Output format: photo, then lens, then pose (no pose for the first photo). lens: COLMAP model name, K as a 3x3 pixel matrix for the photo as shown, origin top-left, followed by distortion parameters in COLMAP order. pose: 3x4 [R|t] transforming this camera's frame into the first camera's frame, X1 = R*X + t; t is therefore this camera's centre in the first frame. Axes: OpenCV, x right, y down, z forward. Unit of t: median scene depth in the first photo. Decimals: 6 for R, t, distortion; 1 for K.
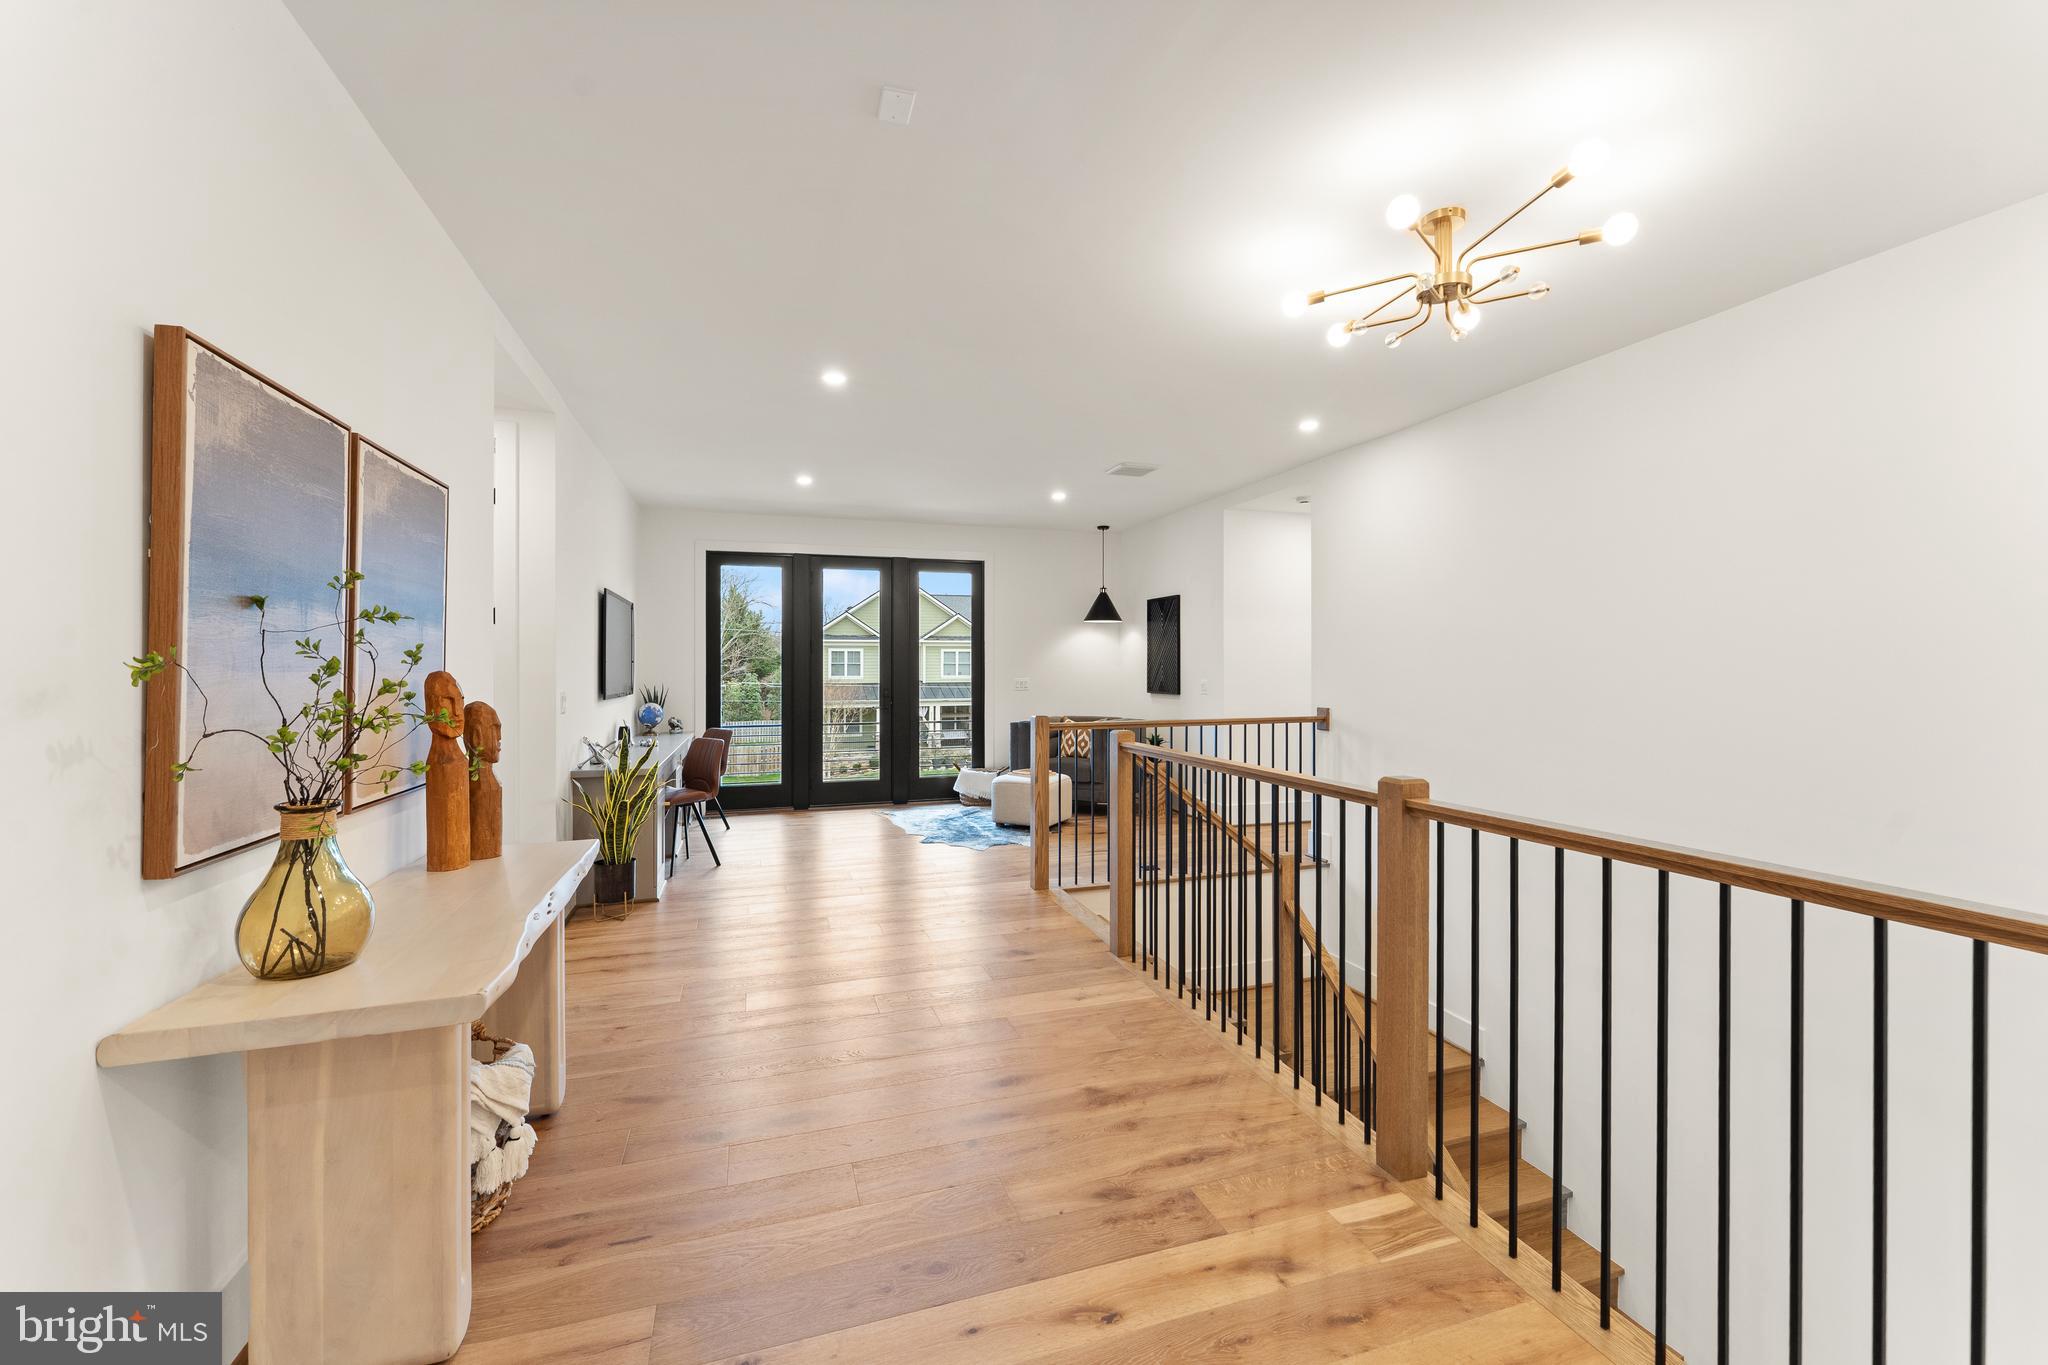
lens RADIAL K [[825.7, 0, 1005.6], [0, 825.7, 666.2], [0, 0, 1]] dist [-0.002861, 0.000432]
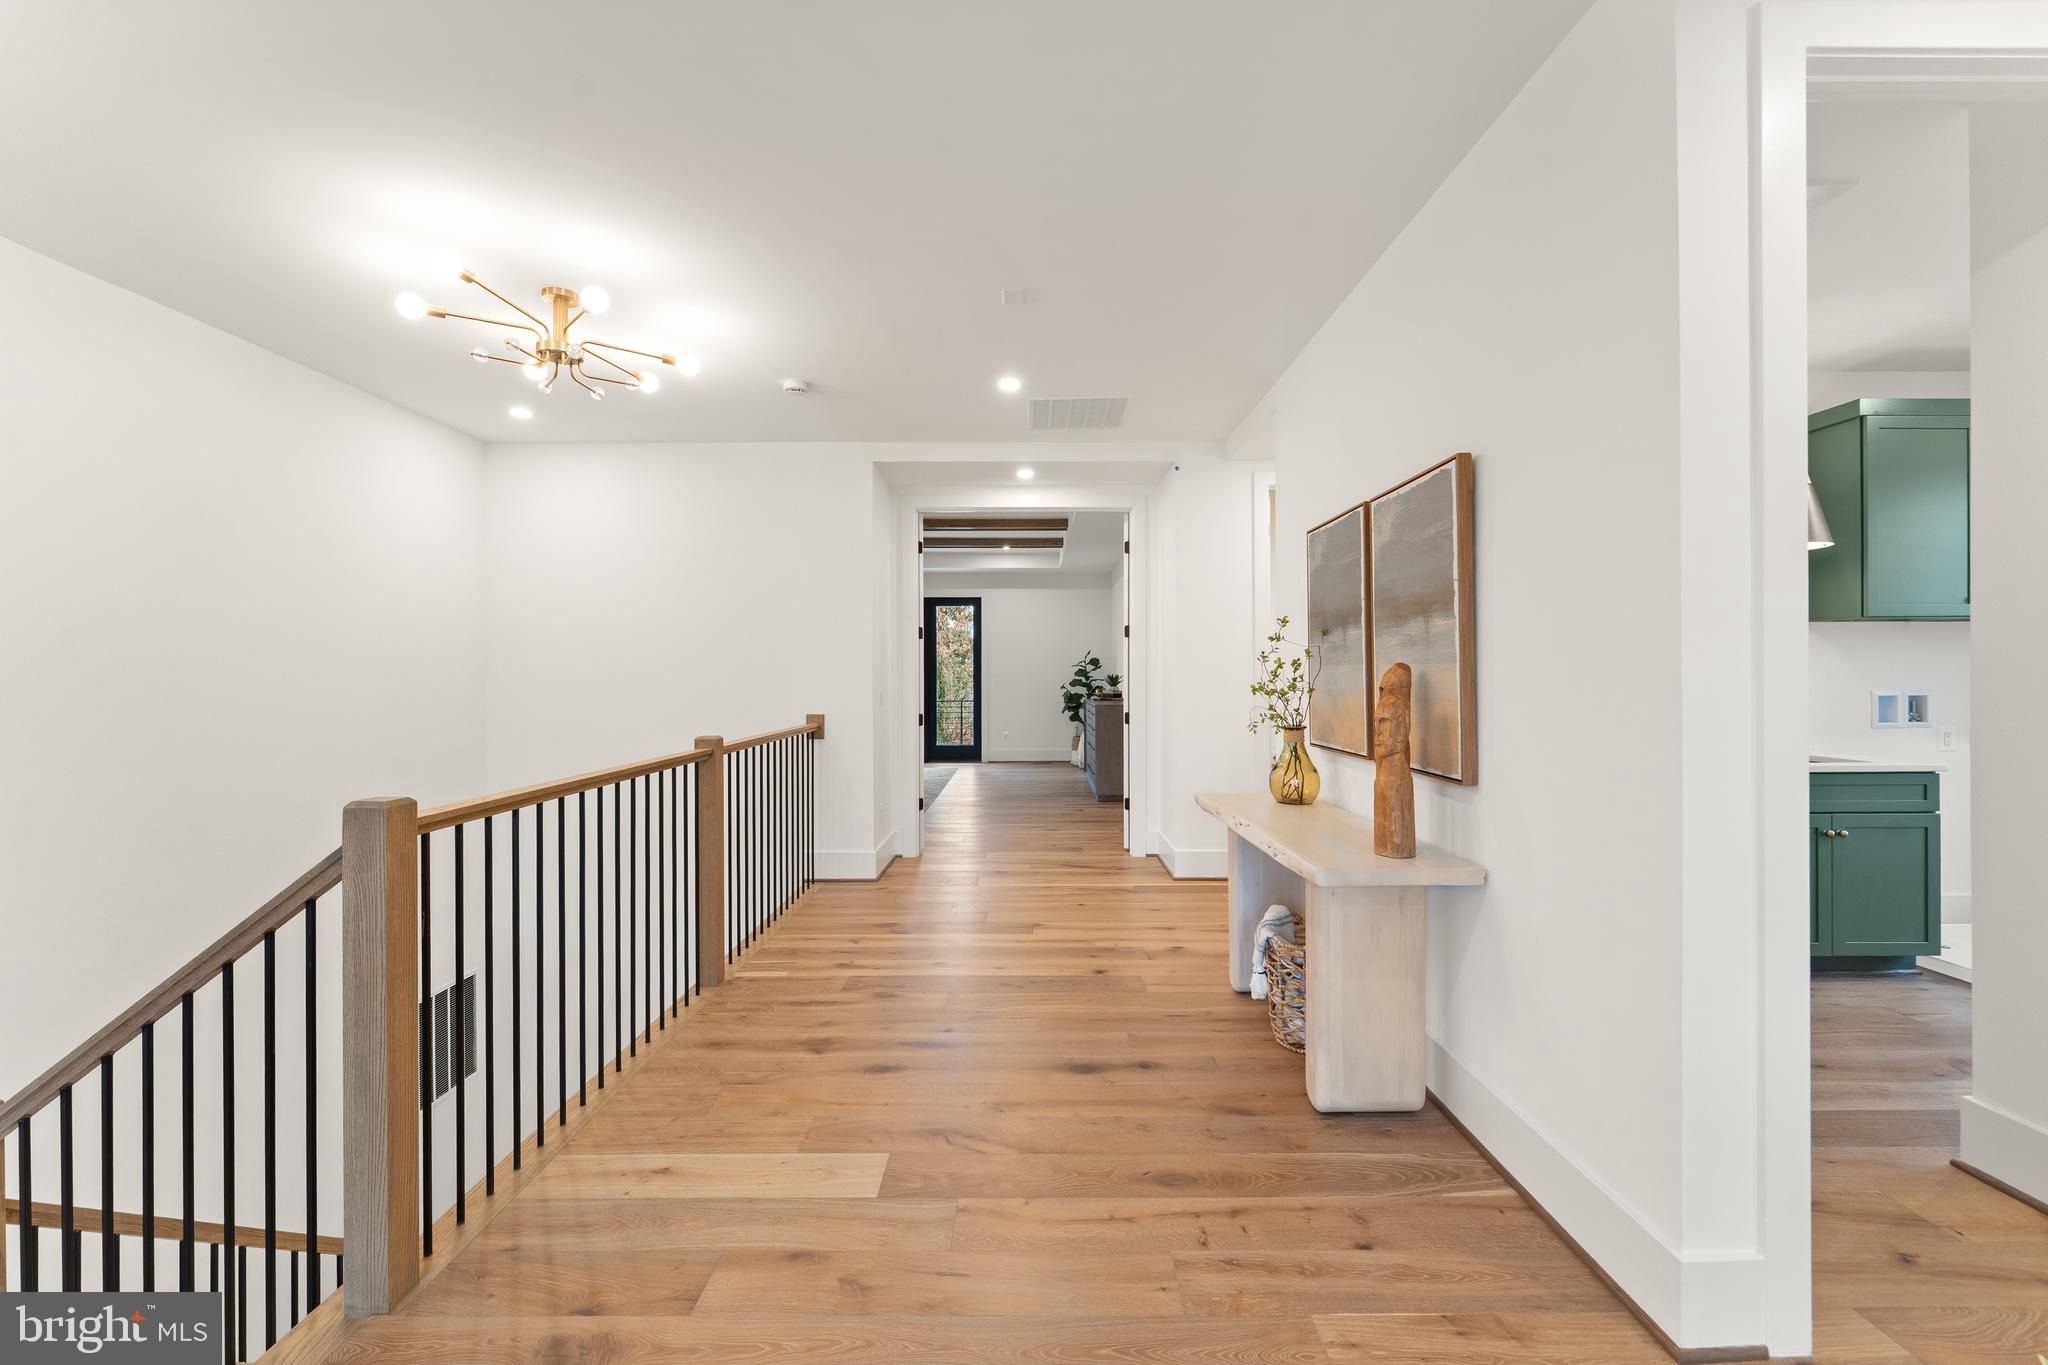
lens RADIAL K [[825.7, 0, 1022.3], [0, 825.7, 675.4], [0, 0, 1]] dist [-0.002861, 0.000432]
pose [[-0.953165, 0.009519, 0.302302, -0.483452], [0.010731, 0.999940, 0.002349, 0.011008], [-0.302261, 0.005483, -0.953209, 1.919794]]
